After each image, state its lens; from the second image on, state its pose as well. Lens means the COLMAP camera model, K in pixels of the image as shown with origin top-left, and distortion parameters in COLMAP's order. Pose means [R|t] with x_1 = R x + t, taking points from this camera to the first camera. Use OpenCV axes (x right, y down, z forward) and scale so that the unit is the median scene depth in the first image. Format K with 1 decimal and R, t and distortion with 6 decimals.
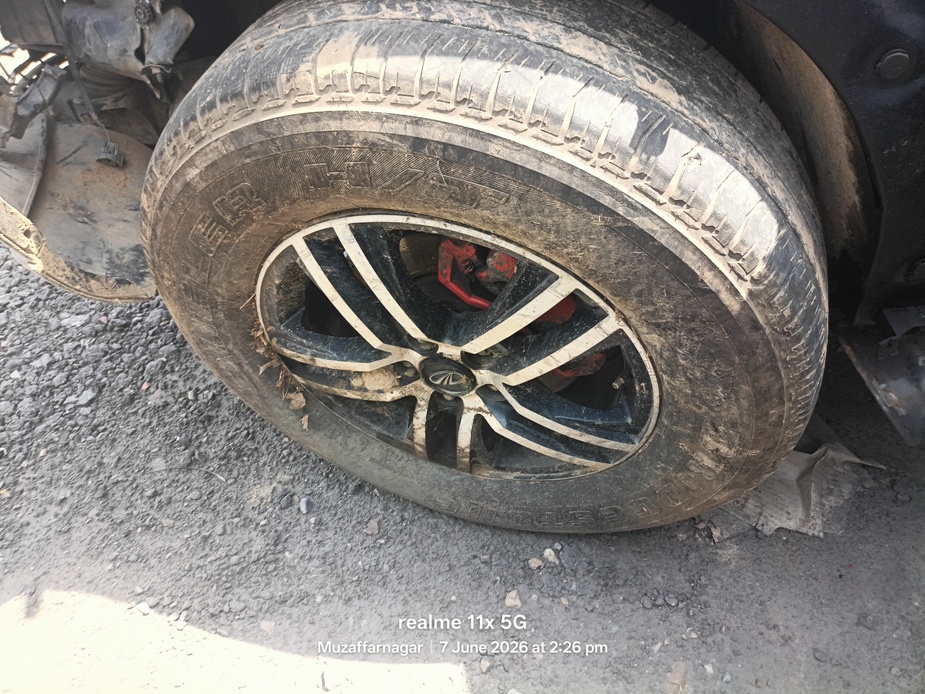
lens RADIAL K [[700.1, 0, 467.0], [0, 700.1, 377.1], [0, 0, 1]] dist [0.032552, 0.001022]
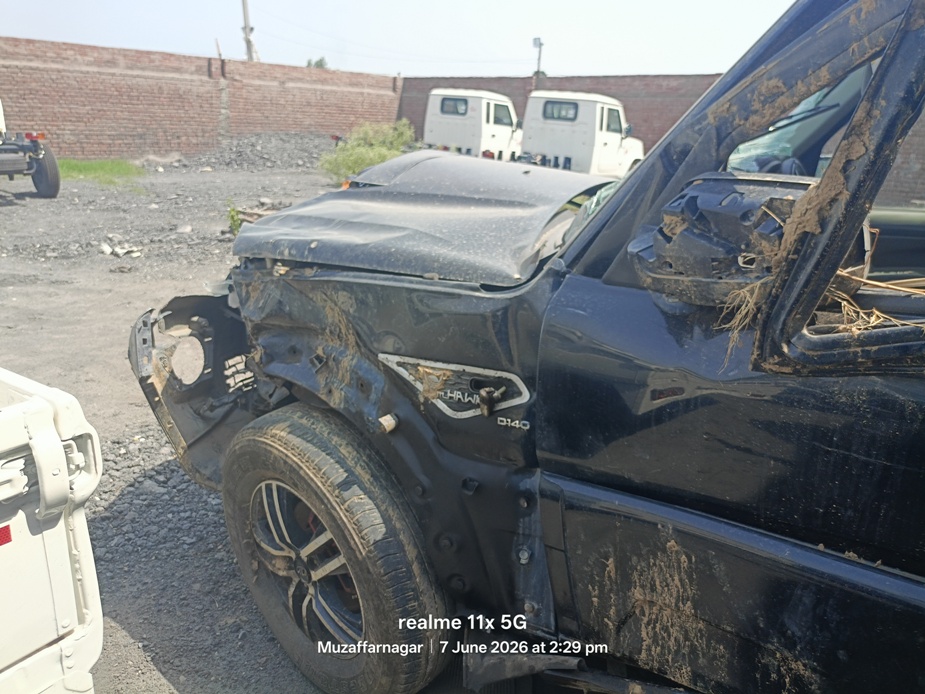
lens RADIAL K [[721.2, 0, 460.7], [0, 721.2, 343.3], [0, 0, 1]] dist [0.030810, -0.025010]
pose [[0.892130, 0.258153, -0.370758, 0.937744], [-0.400940, 0.830626, -0.386403, 0.075528], [0.208211, 0.493373, 0.844530, -0.980401]]
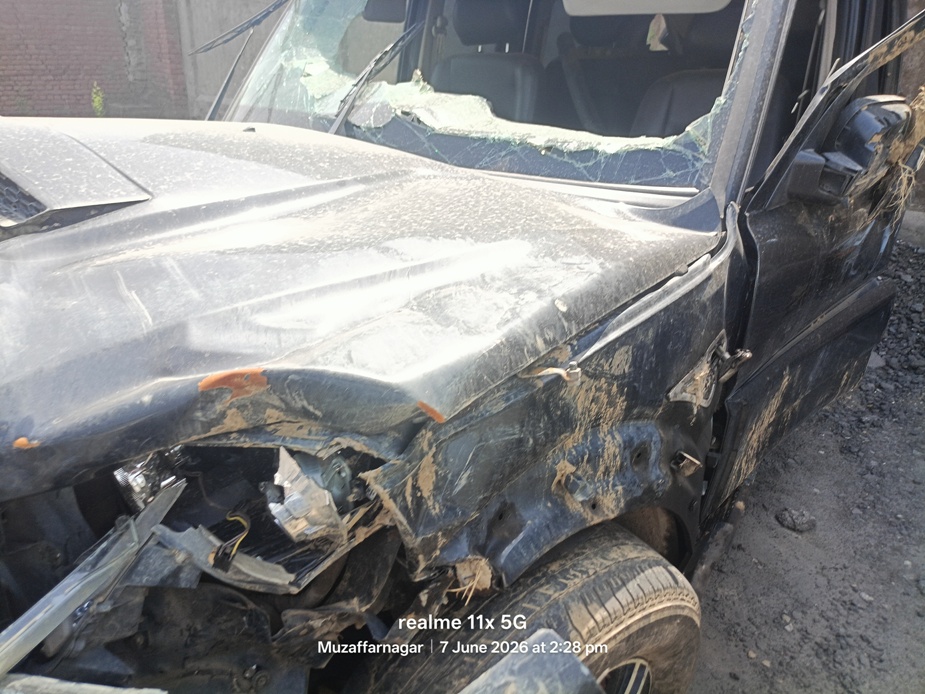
lens RADIAL K [[675.4, 0, 475.4], [0, 675.4, 368.2], [0, 0, 1]] dist [0.019625, -0.006466]
pose [[0.519847, -0.244441, 0.818540, -0.941173], [0.561835, 0.819626, -0.112051, -0.562436], [-0.643507, 0.518133, 0.563416, -0.070178]]
